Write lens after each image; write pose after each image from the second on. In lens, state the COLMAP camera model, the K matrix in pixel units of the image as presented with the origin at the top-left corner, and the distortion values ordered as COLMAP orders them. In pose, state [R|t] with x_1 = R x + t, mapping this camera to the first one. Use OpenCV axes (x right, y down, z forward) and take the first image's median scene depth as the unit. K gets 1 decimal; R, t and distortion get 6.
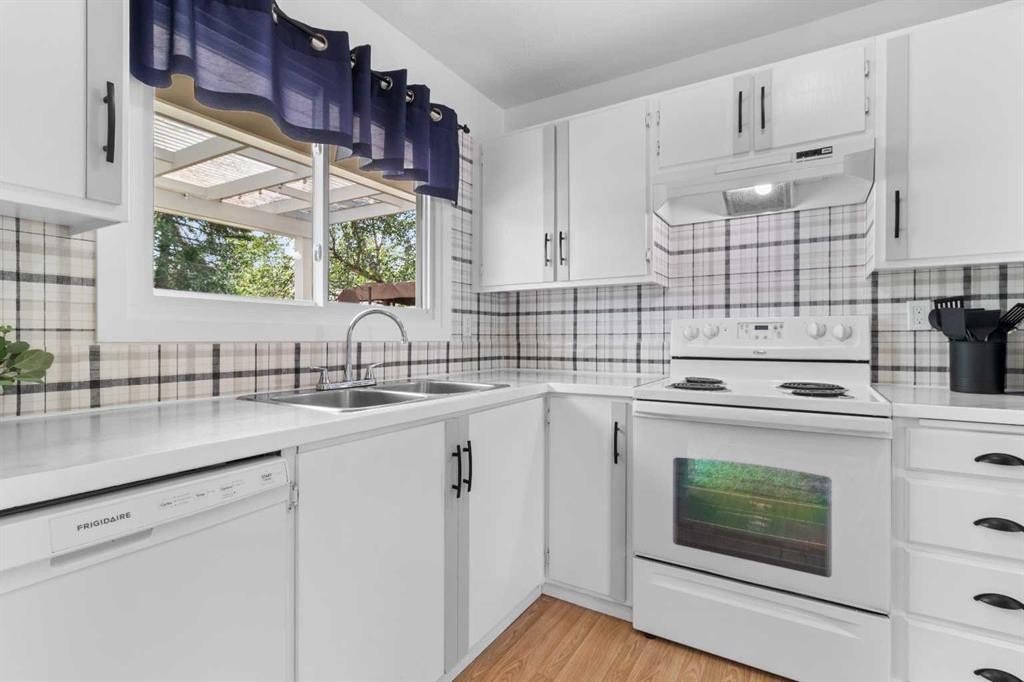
lens RADIAL K [[481.8, 0, 514.5], [0, 481.8, 337.3], [0, 0, 1]] dist [0.000107, 0.000065]
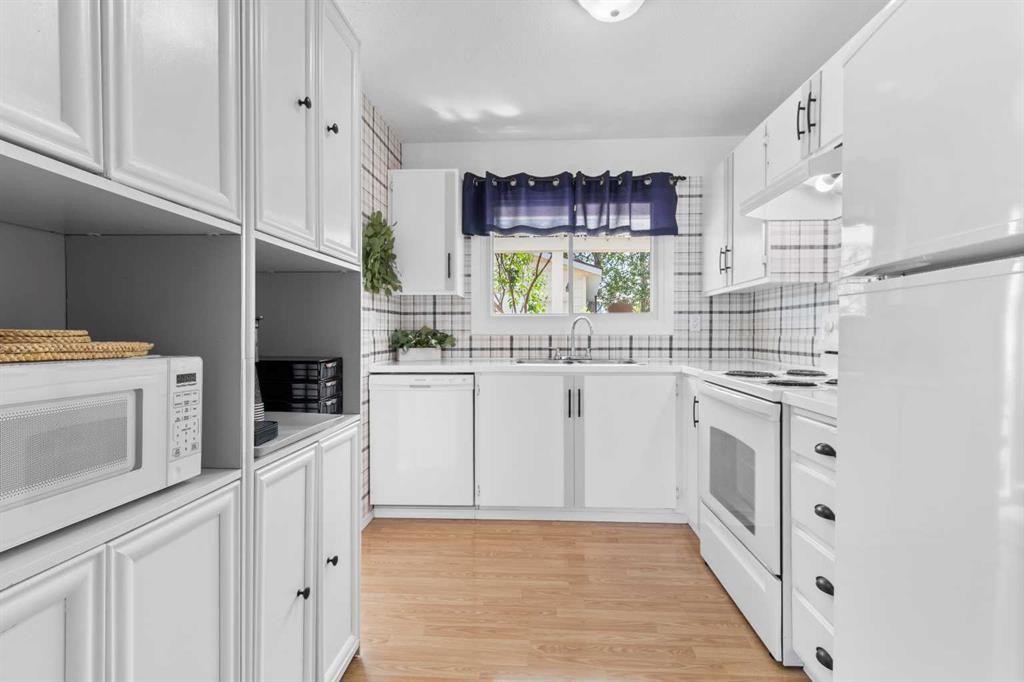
lens RADIAL K [[486.7, 0, 518.1], [0, 486.7, 328.4], [0, 0, 1]] dist [0.001223, 0.000024]
pose [[0.470844, -0.007893, -0.882181, 1.248254], [0.003316, 0.999969, -0.007178, -0.002831], [0.882210, 0.000454, 0.470855, -0.066595]]
